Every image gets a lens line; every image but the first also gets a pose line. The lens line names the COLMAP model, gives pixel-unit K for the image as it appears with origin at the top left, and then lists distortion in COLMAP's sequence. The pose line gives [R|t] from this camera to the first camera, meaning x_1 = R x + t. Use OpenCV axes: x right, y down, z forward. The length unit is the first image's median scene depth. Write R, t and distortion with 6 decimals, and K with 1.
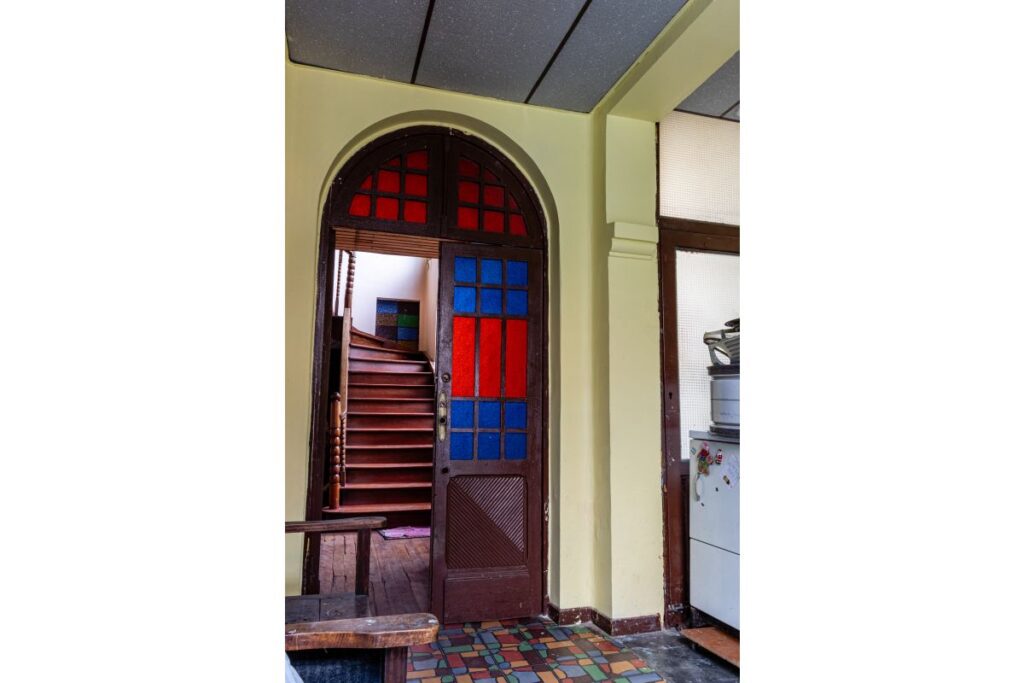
lens RADIAL K [[551.4, 0, 509.1], [0, 551.4, 345.6], [0, 0, 1]] dist [0.002913, 0.000186]
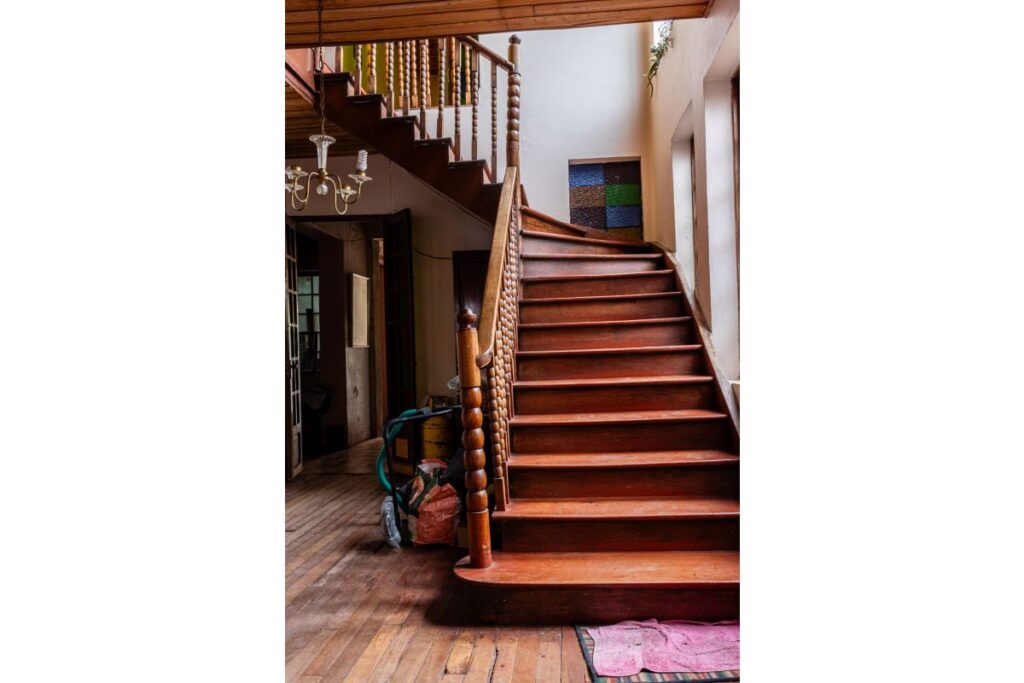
lens RADIAL K [[551.4, 0, 515.0], [0, 551.4, 345.0], [0, 0, 1]] dist [0.002913, 0.000186]
pose [[0.923173, -0.044652, -0.381782, -0.082736], [0.088814, 0.991132, 0.098837, 0.056015], [0.373983, -0.125151, 0.918953, 0.456836]]
